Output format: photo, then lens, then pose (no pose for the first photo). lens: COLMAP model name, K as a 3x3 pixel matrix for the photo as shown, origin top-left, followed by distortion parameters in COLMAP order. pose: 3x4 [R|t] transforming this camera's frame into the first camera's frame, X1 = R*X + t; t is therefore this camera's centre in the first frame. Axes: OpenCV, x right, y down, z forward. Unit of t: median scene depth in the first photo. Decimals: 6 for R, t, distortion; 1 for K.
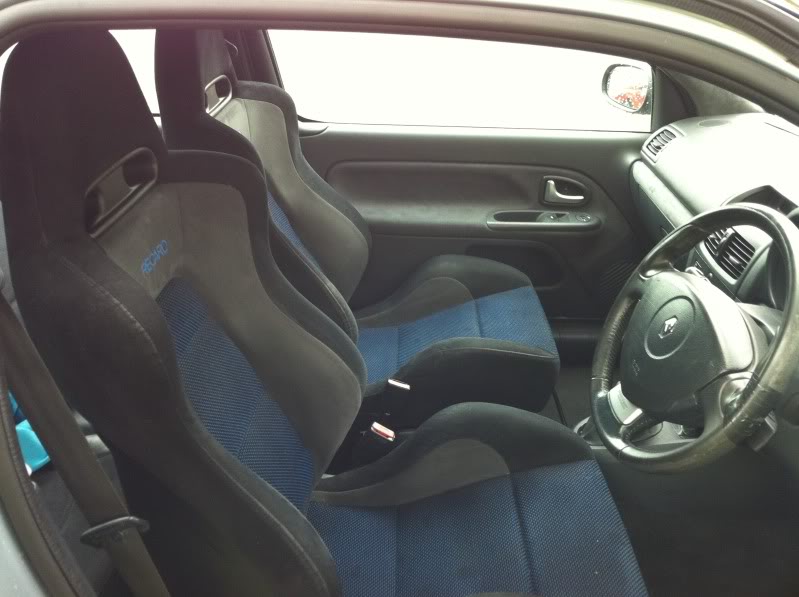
lens RADIAL K [[777.5, 0, 399.5], [0, 777.5, 298.5], [0, 0, 1]] dist [0.058498, -0.016620]
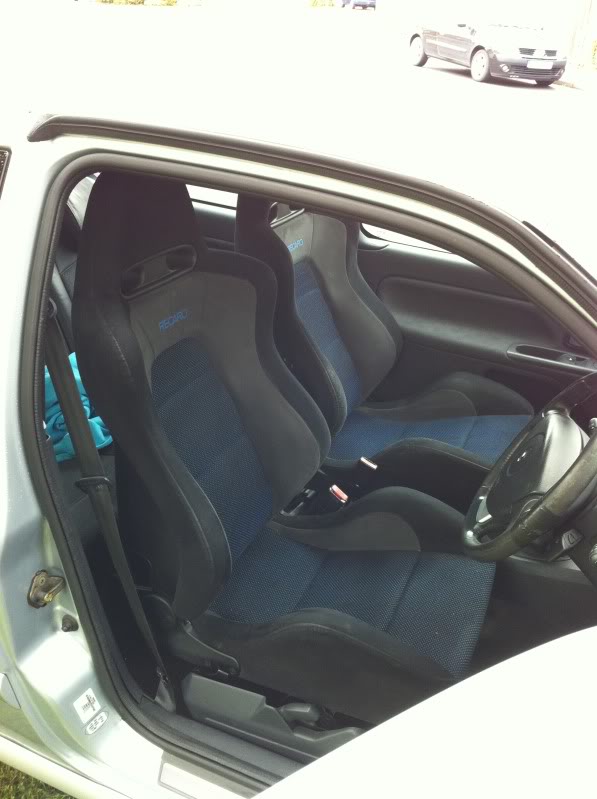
lens RADIAL K [[777.5, 0, 298.5], [0, 777.5, 399.5], [0, 0, 1]] dist [0.058498, -0.016620]
pose [[0.924254, 0.224470, -0.308817, 0.270942], [-0.222731, 0.974002, 0.041363, -0.014161], [0.310073, 0.030553, 0.950222, -0.215154]]
